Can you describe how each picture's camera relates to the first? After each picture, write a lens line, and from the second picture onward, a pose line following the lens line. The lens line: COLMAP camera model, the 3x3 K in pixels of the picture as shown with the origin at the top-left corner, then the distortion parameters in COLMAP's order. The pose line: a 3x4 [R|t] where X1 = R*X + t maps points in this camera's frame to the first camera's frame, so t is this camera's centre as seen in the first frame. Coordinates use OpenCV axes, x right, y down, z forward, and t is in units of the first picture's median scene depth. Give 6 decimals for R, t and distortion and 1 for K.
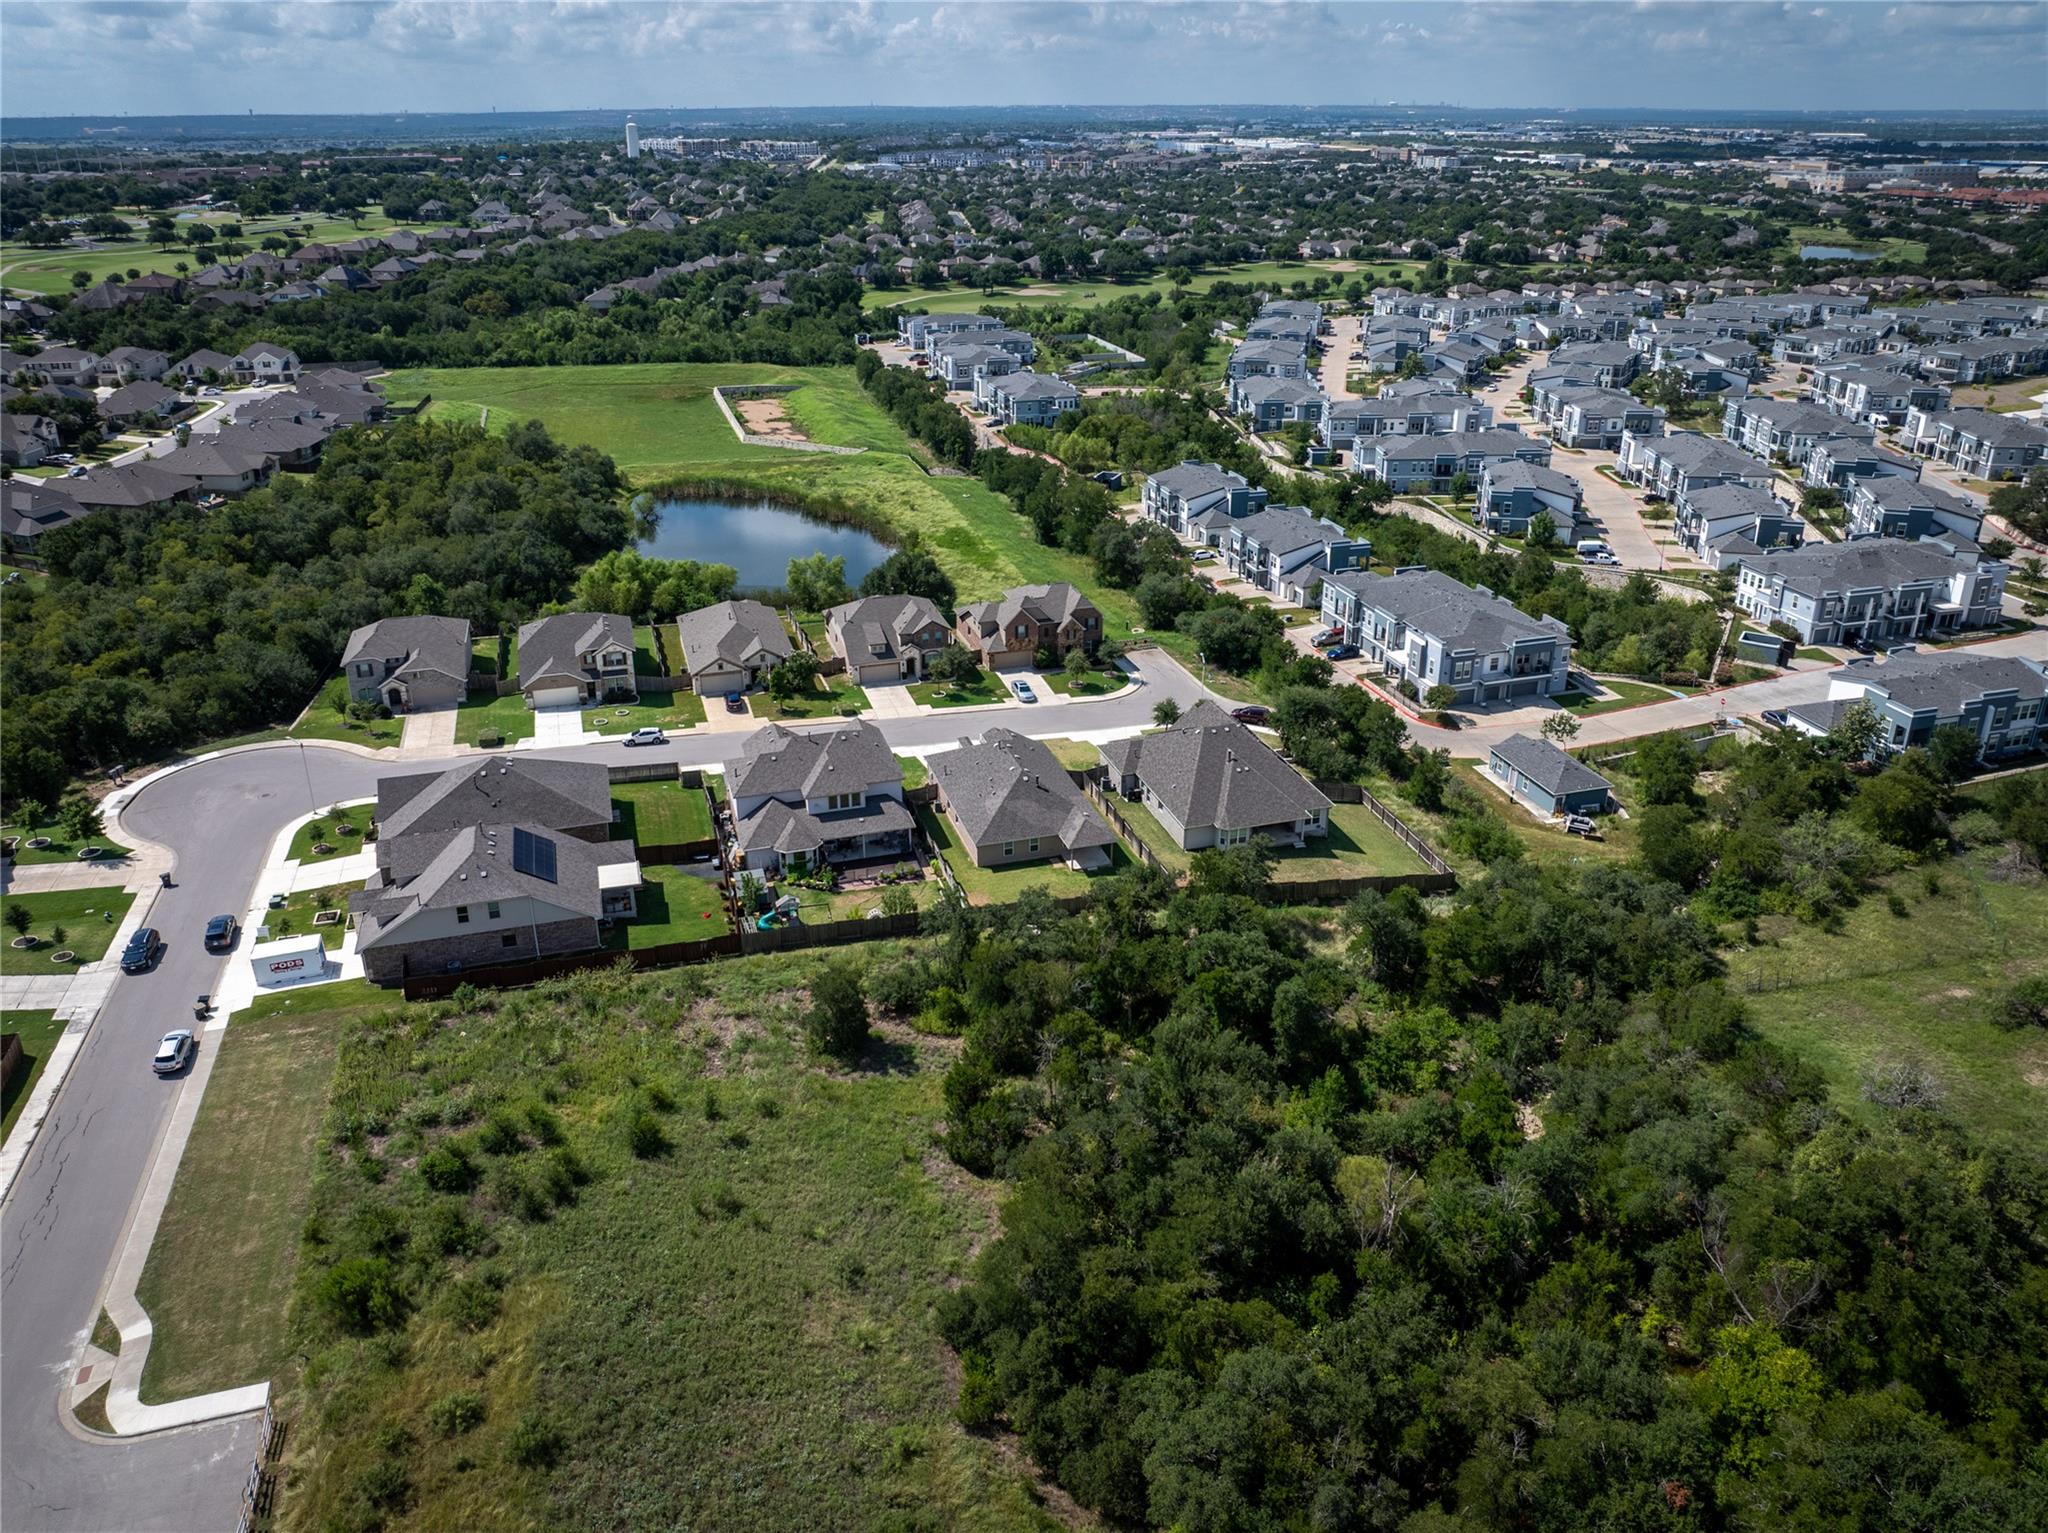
lens RADIAL K [[1436.9, 0, 1034.2], [0, 1436.9, 762.7], [0, 0, 1]] dist [-0.046474, 0.010230]
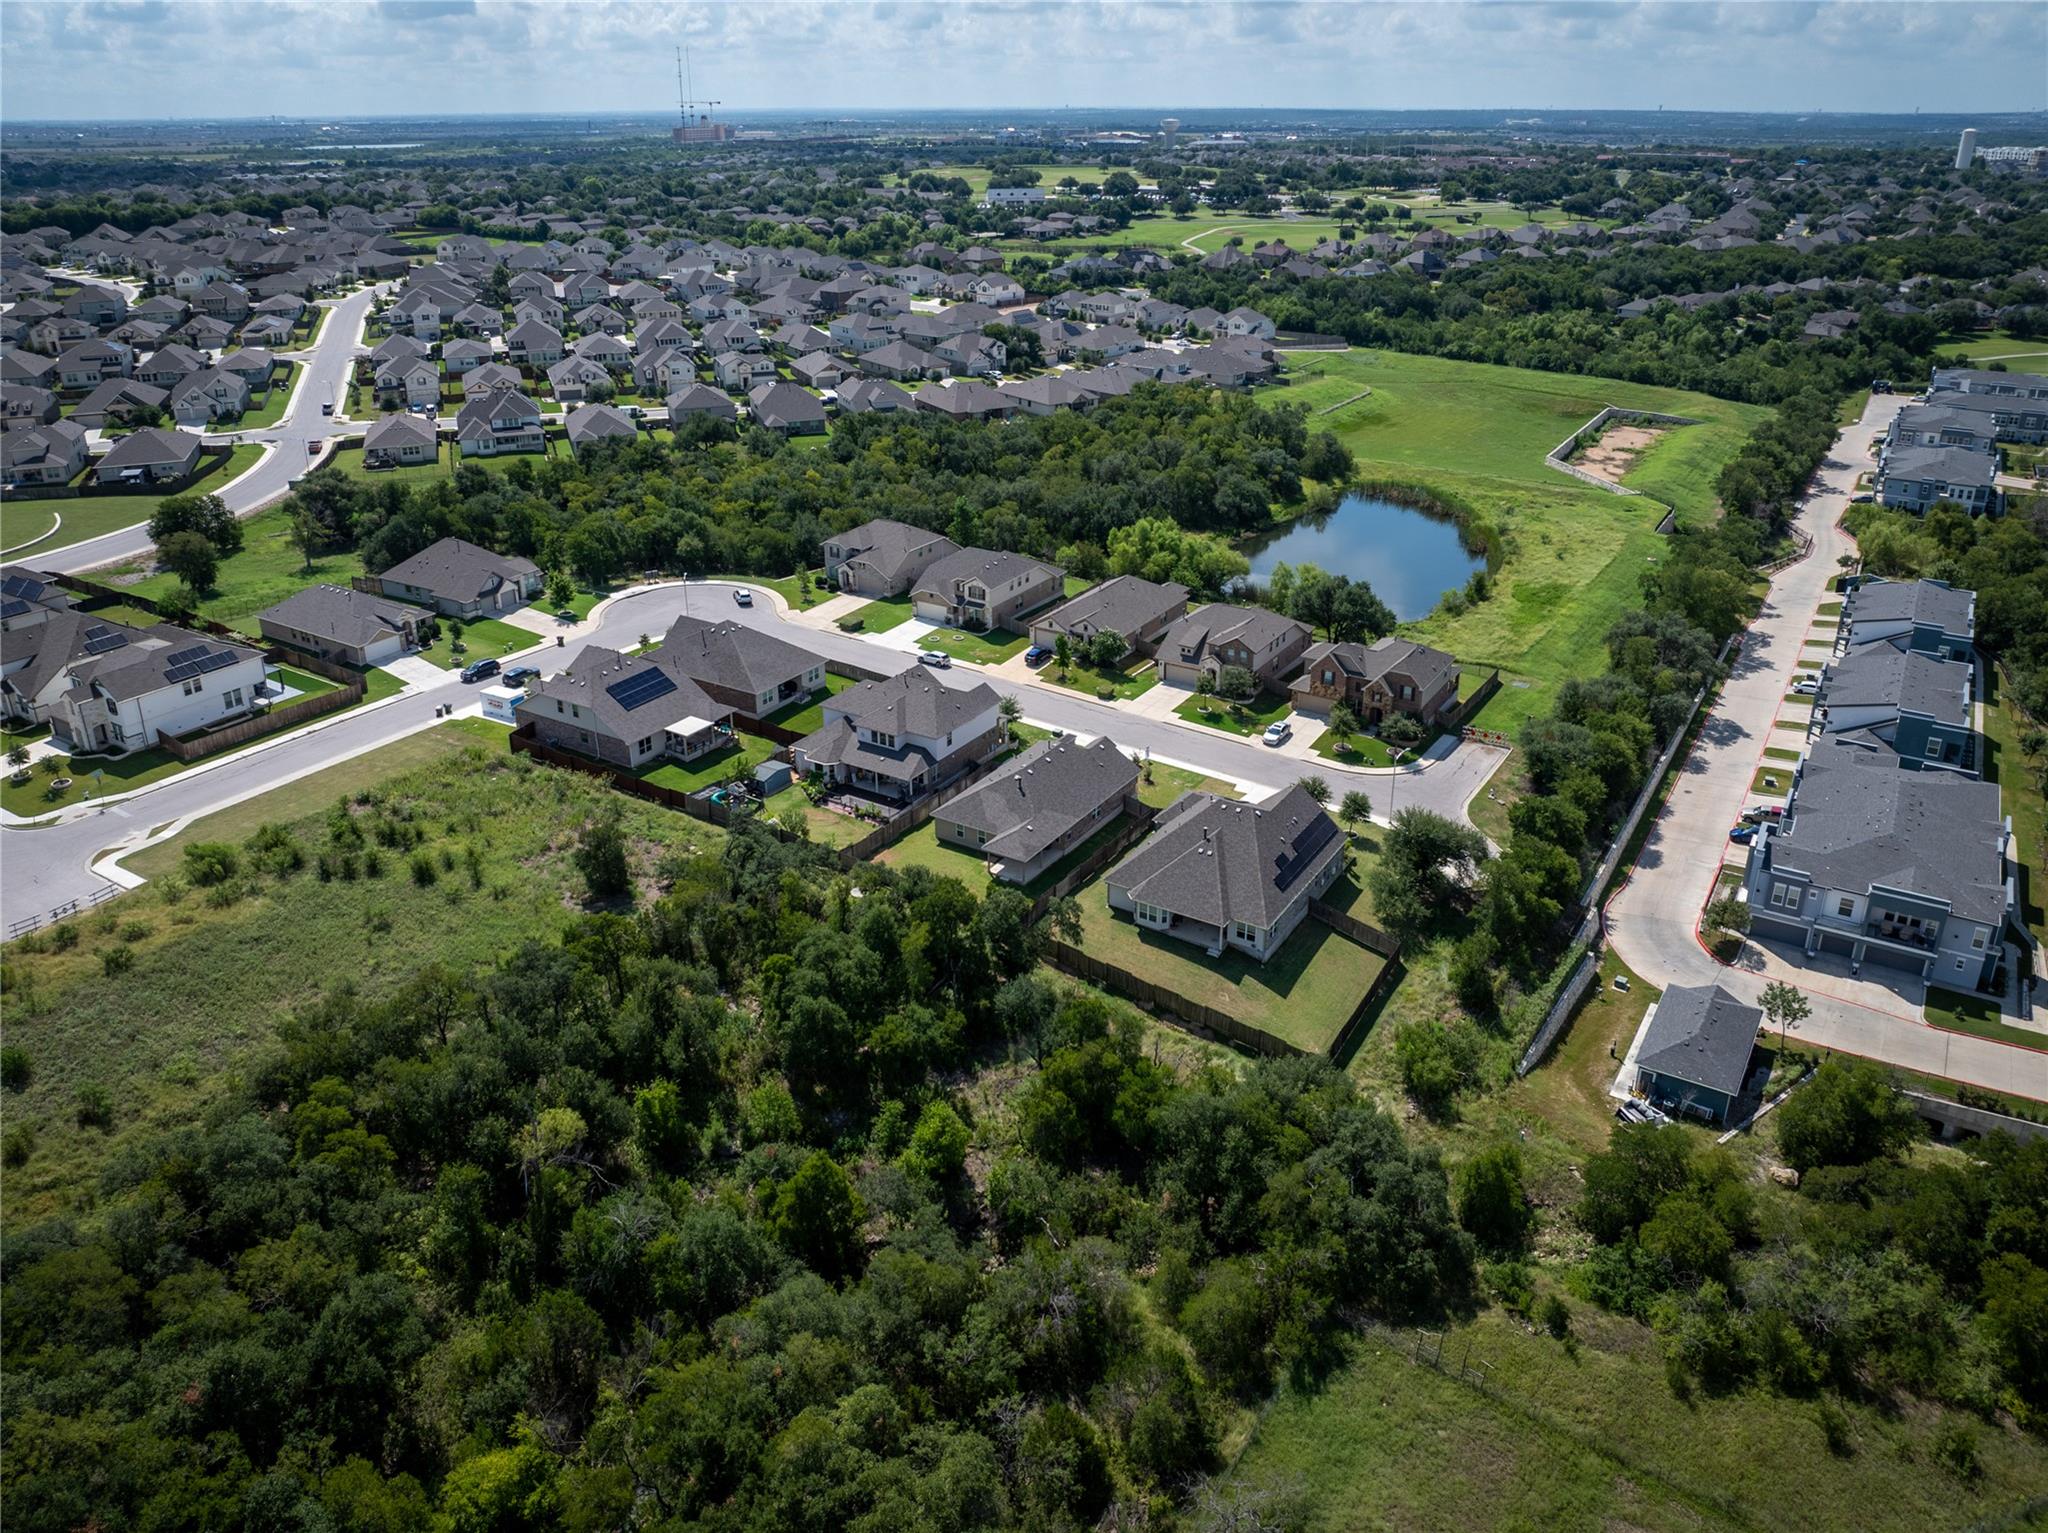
lens RADIAL K [[1436.9, 0, 1034.5], [0, 1436.9, 768.3], [0, 0, 1]] dist [-0.046474, 0.010230]
pose [[0.651923, 0.319106, -0.687872, 0.569971], [-0.315378, 0.939063, 0.136738, -0.112231], [0.689589, 0.127797, 0.712836, 0.233067]]
